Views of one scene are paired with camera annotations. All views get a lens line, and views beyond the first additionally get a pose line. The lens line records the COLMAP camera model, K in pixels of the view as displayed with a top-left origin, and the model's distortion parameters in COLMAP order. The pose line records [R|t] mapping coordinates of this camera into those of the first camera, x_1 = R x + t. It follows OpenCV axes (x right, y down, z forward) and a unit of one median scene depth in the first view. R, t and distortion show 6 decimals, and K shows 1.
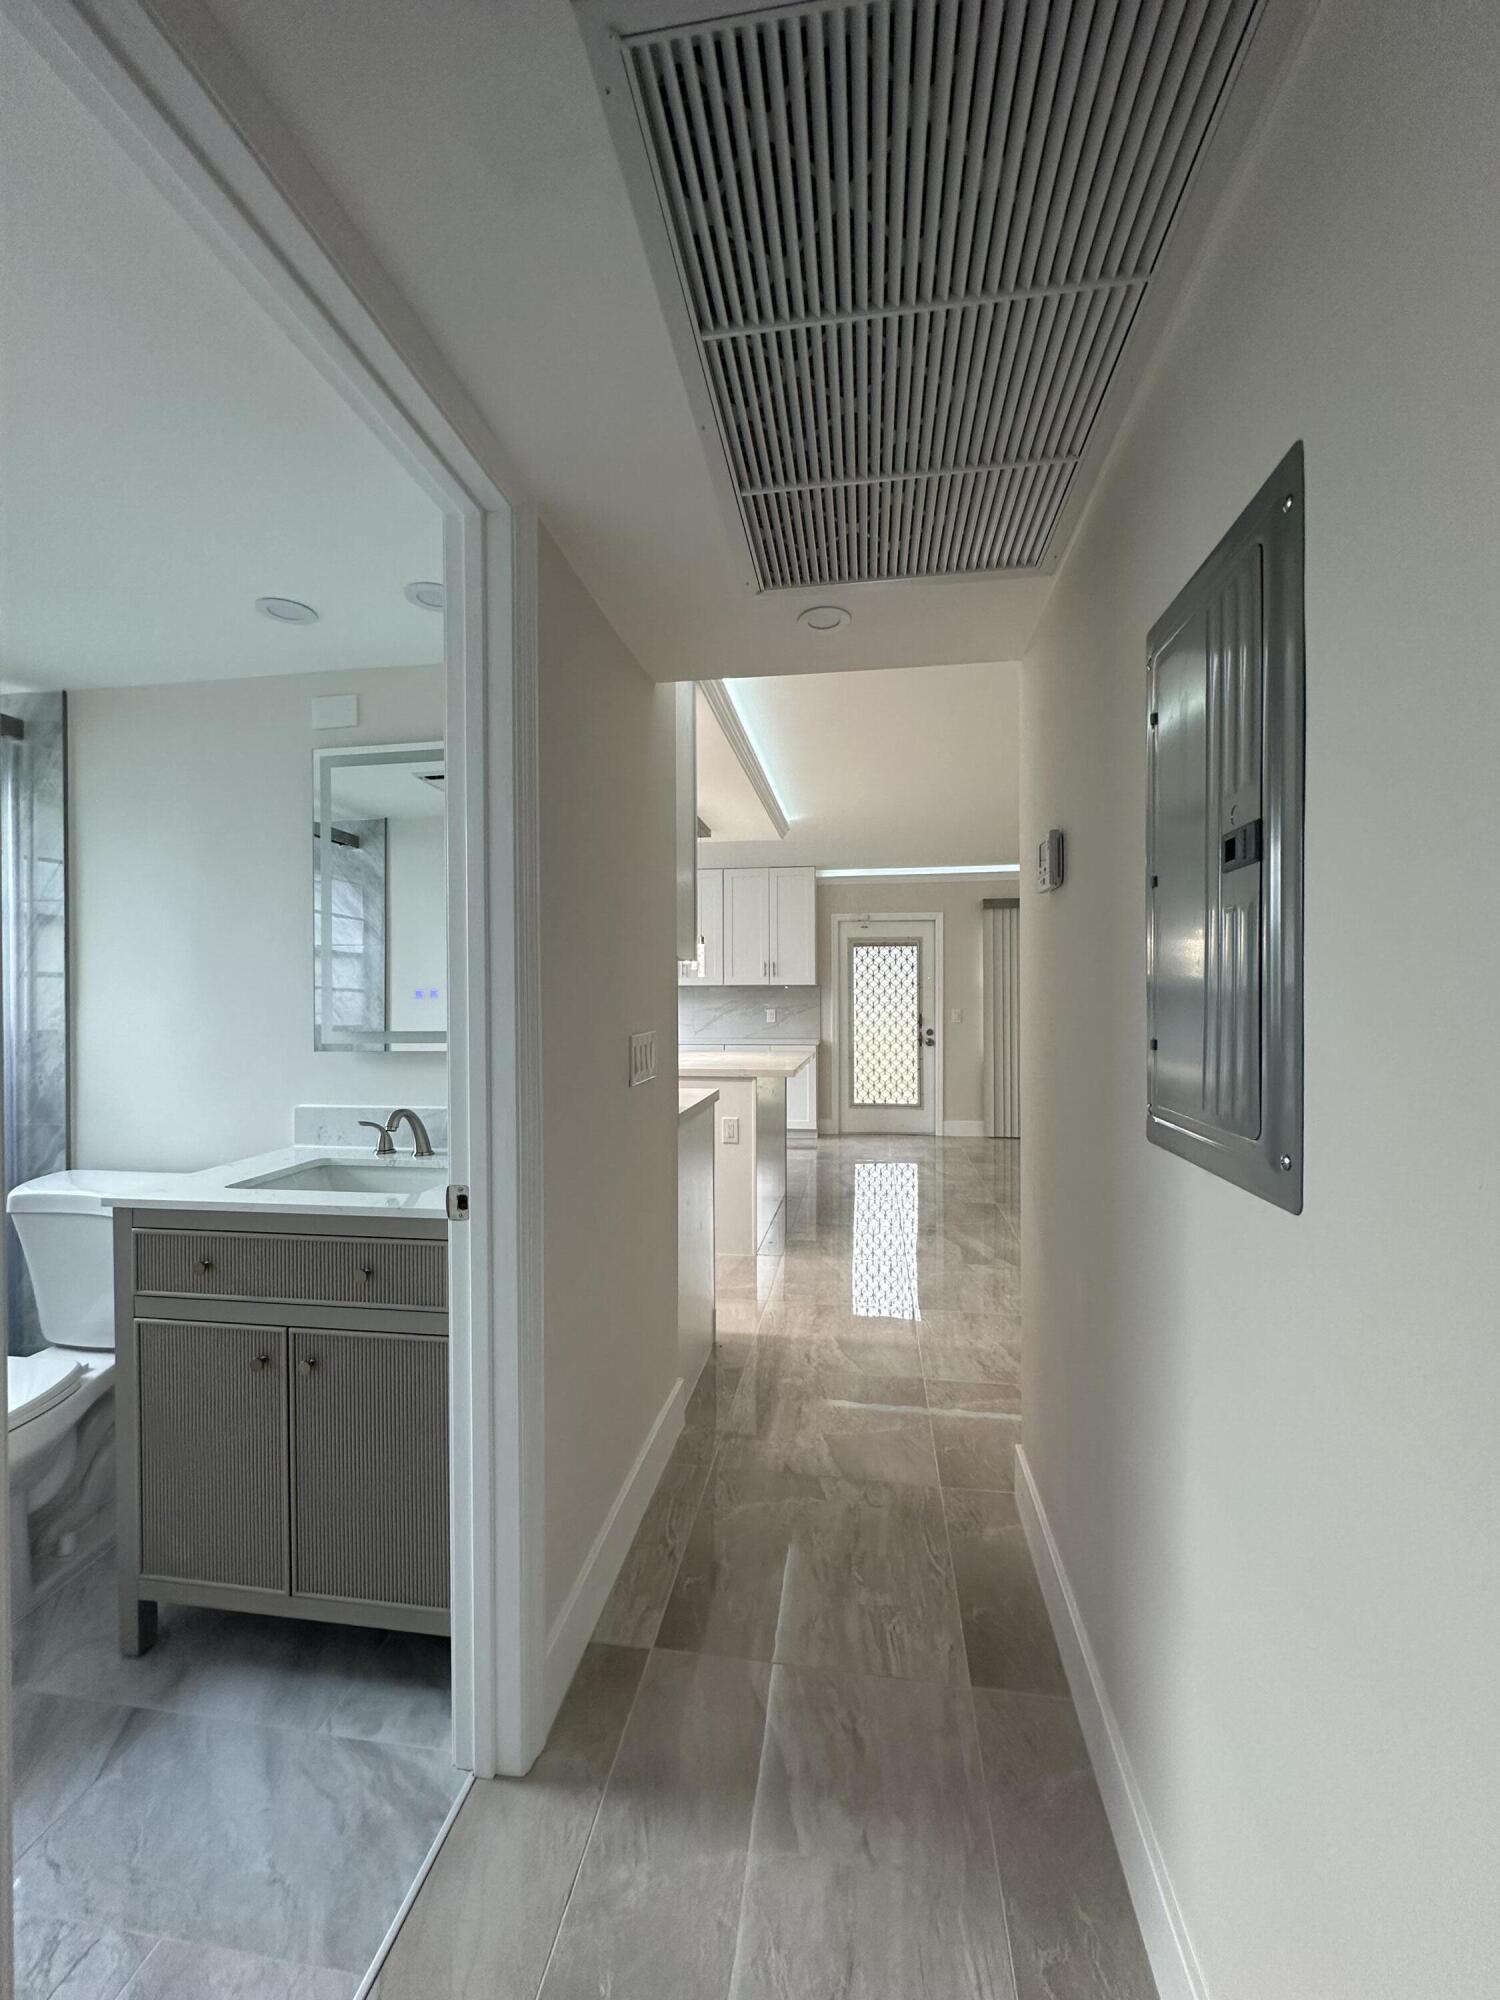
lens RADIAL K [[799.9, 0, 754.4], [0, 799.9, 1003.2], [0, 0, 1]] dist [-0.001540, 0.001147]
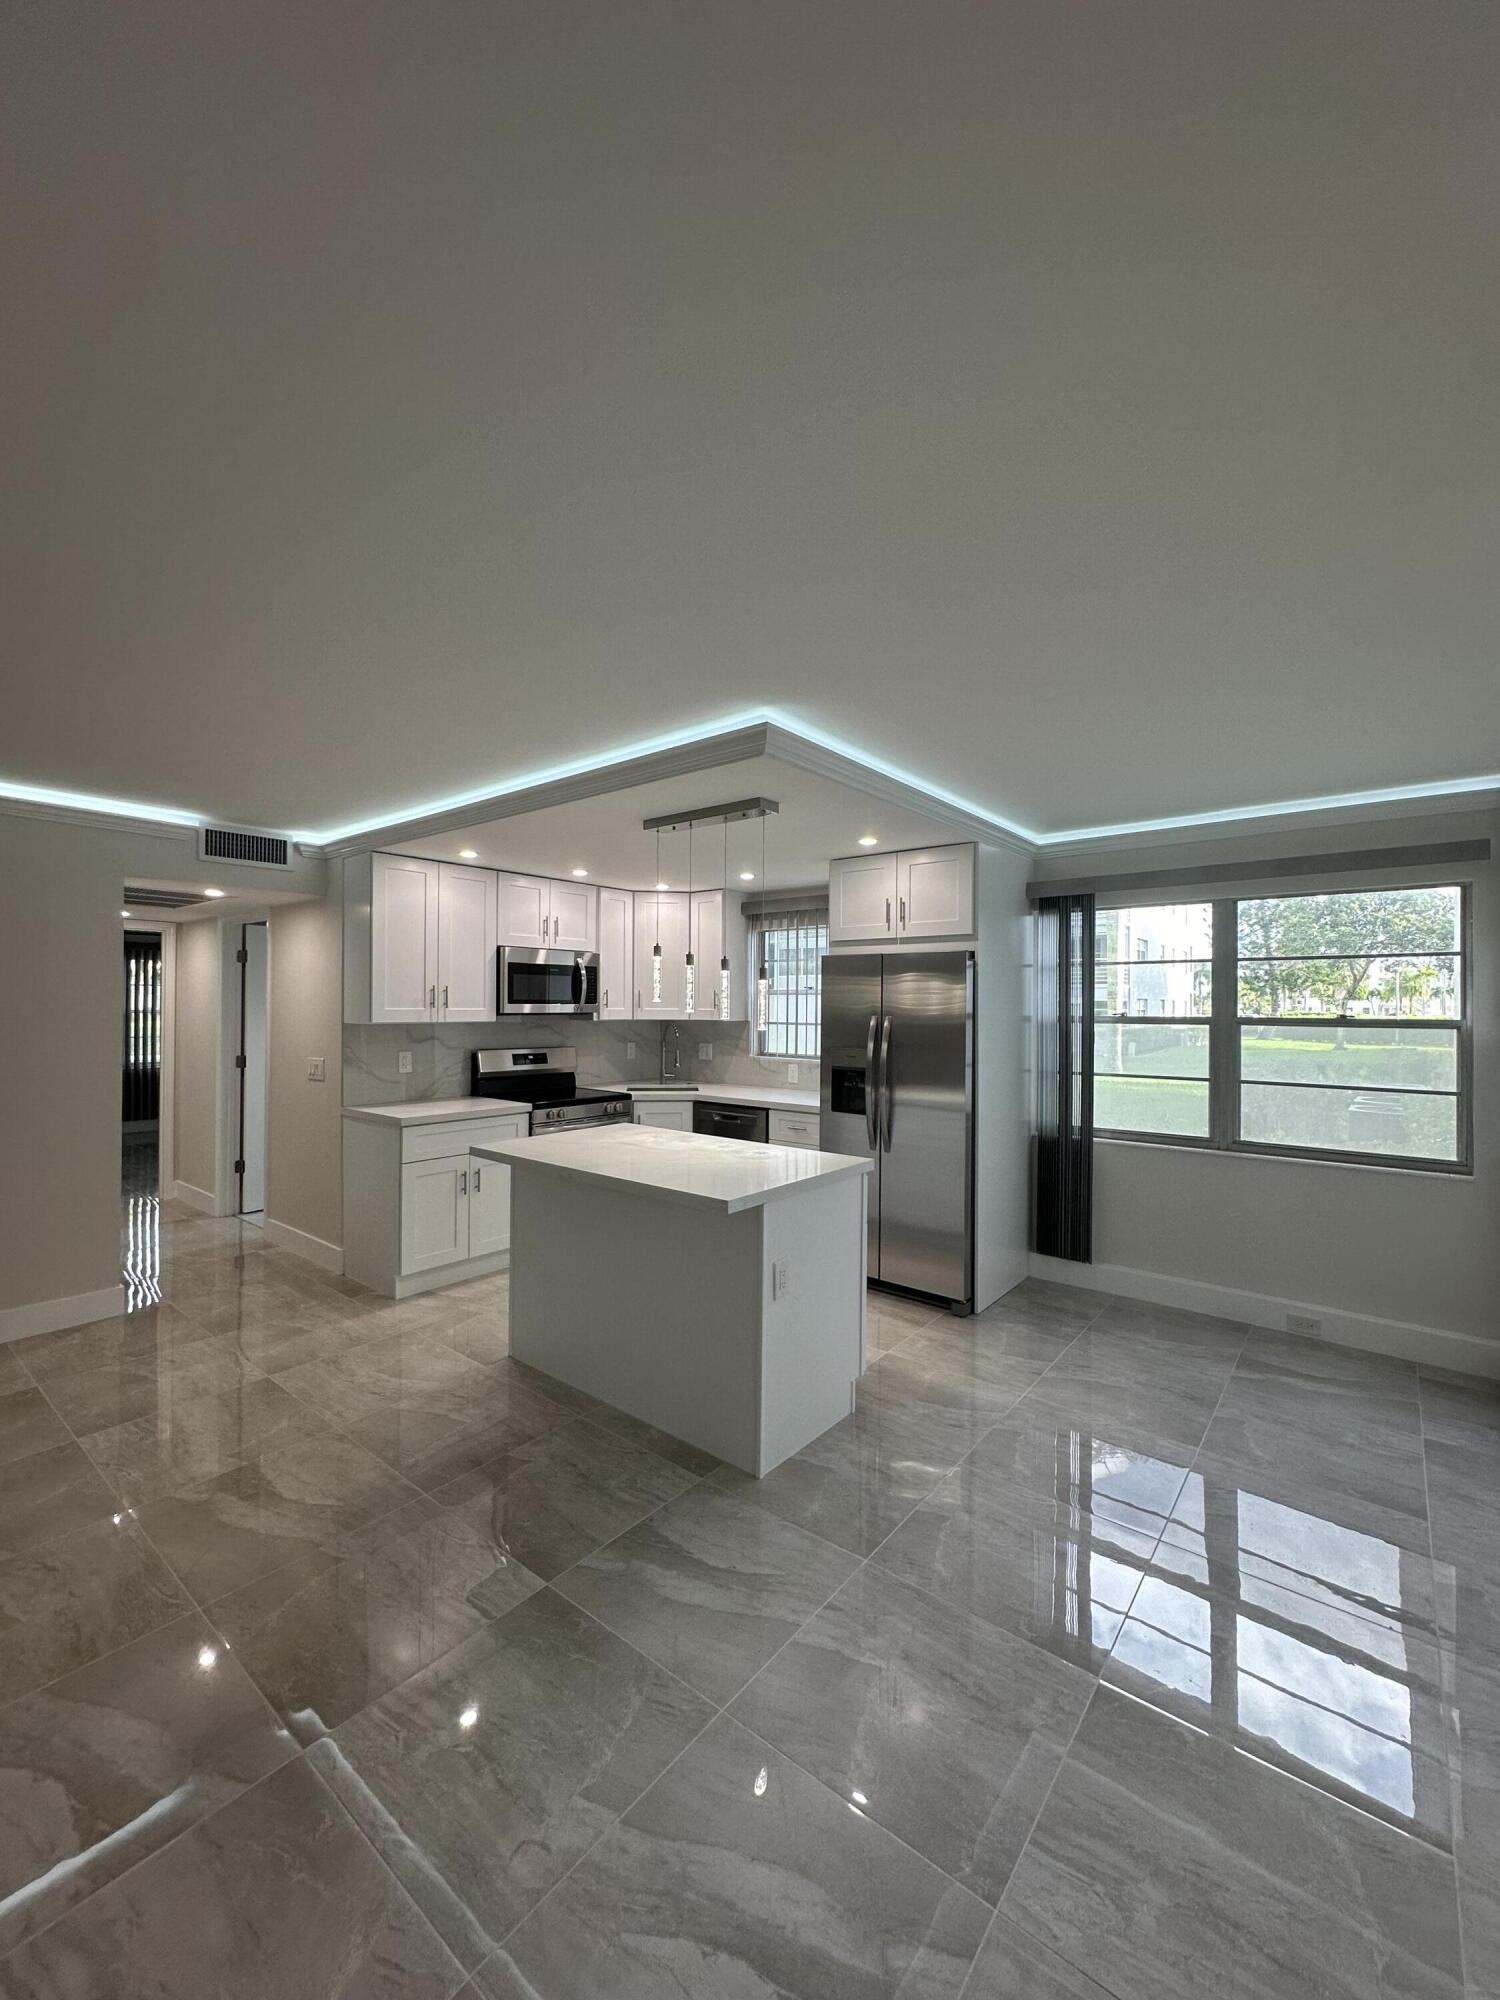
lens RADIAL K [[799.9, 0, 747.2], [0, 799.9, 1001.3], [0, 0, 1]] dist [-0.001540, 0.001147]
pose [[-0.511920, -0.004945, -0.859019, 0.327538], [-0.008621, 0.999963, -0.000618, -0.038586], [0.858990, 0.007090, -0.511944, 0.878941]]
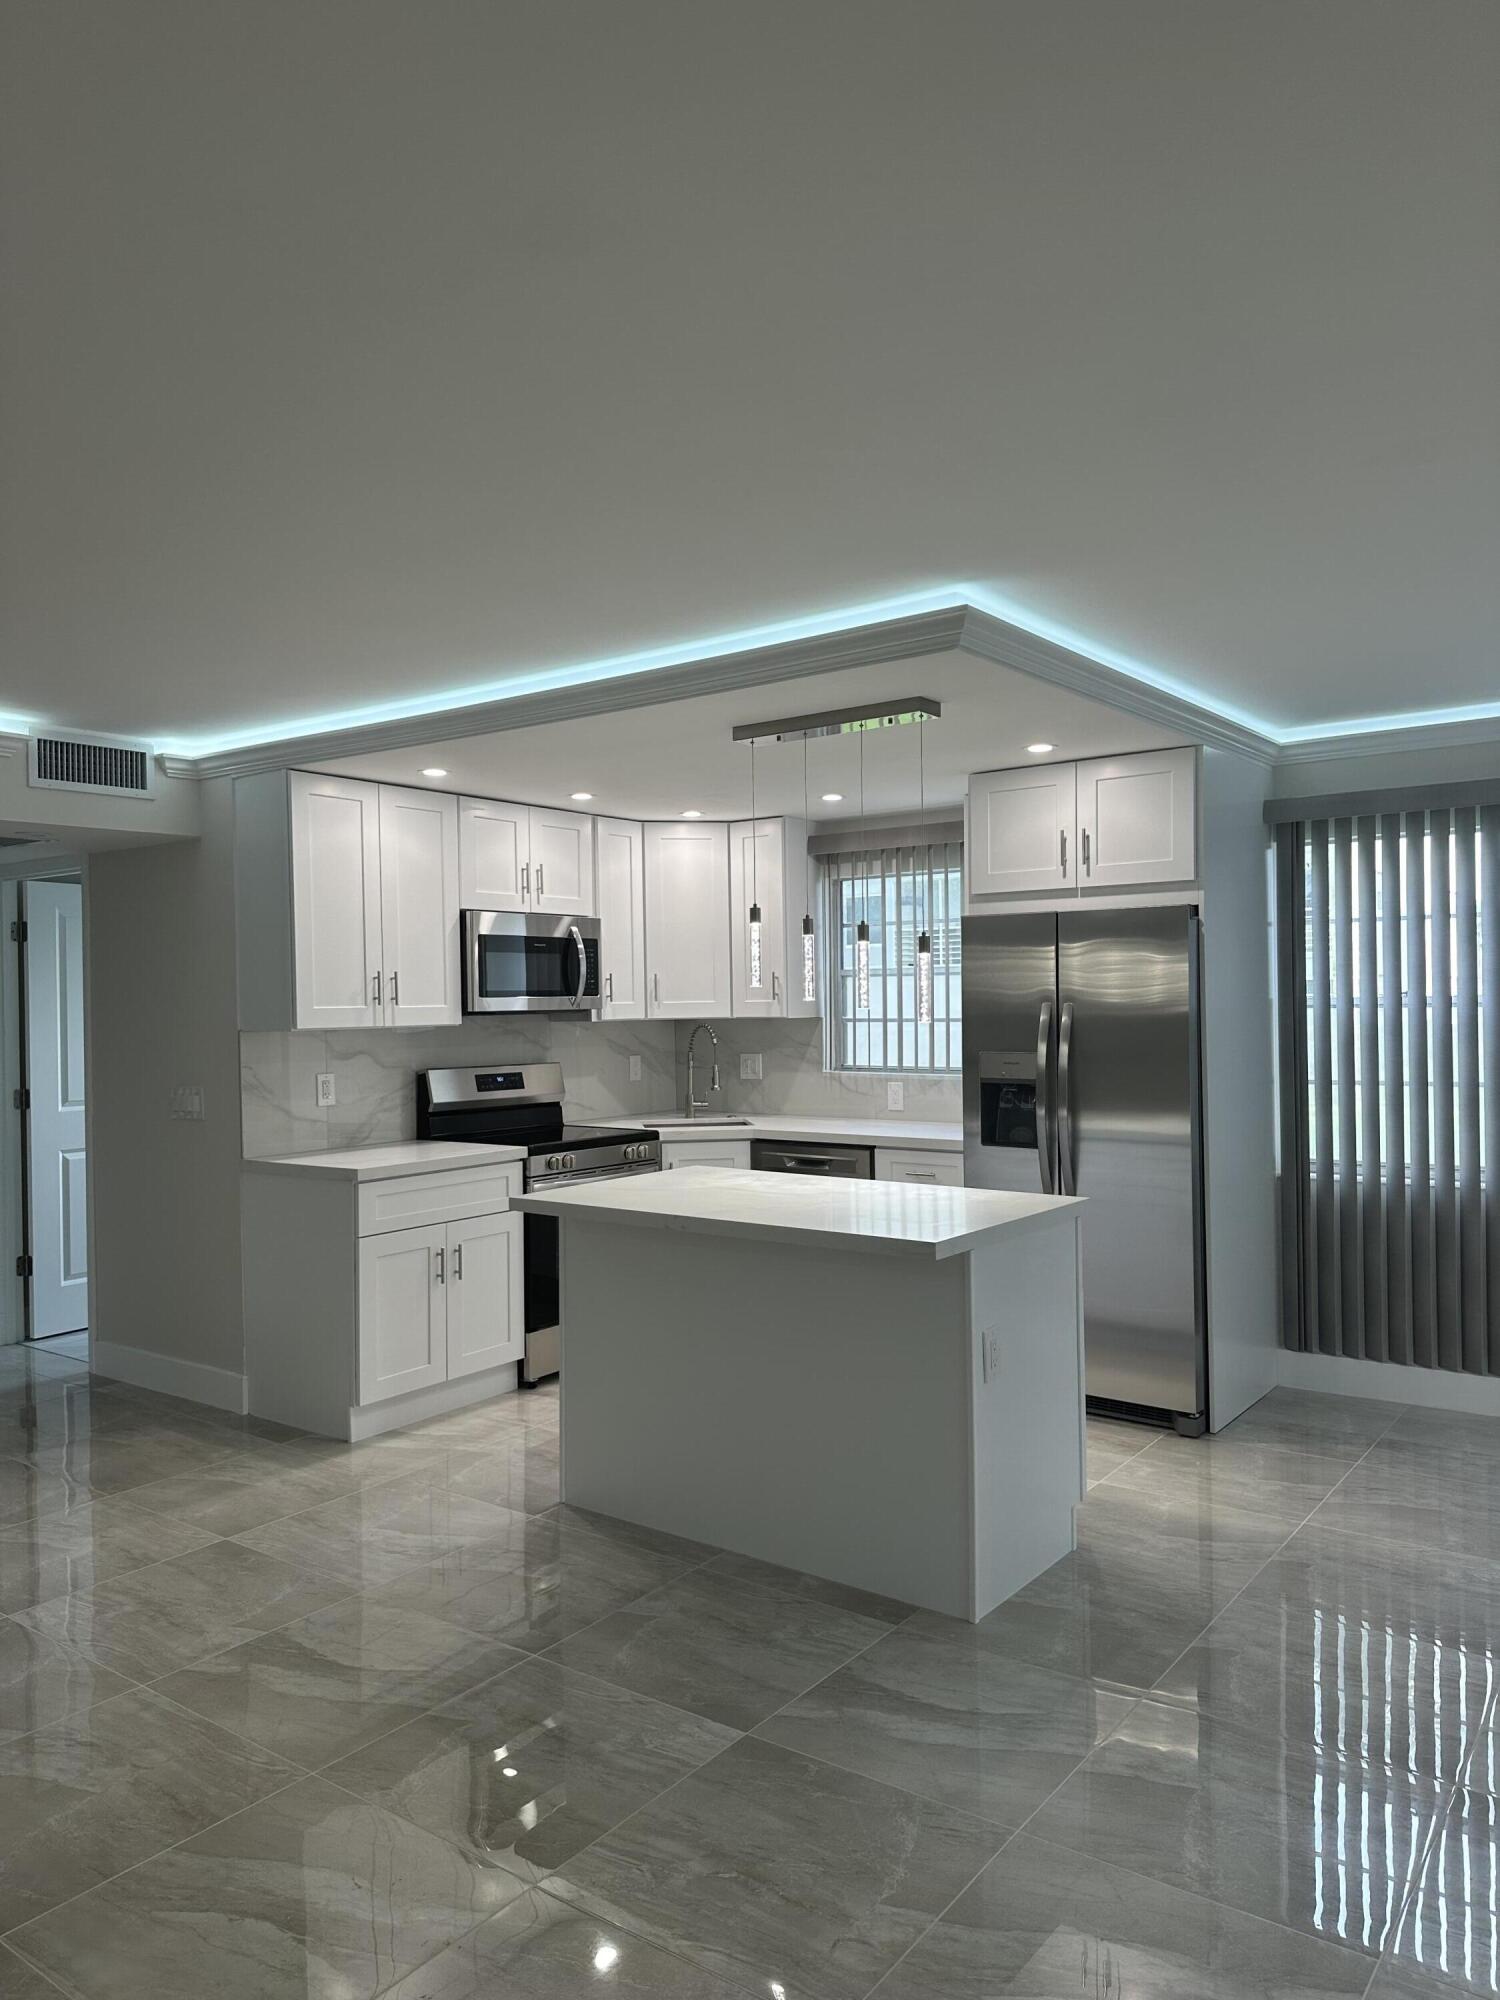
lens RADIAL K [[1404.2, 0, 748.0], [0, 1404.2, 991.3], [0, 0, 1]] dist [0.052161, -0.063279]
pose [[-0.476342, 0.003335, -0.879254, 0.460376], [0.011281, 0.999934, -0.002318, -0.035050], [0.879188, -0.011024, -0.476348, 0.863172]]
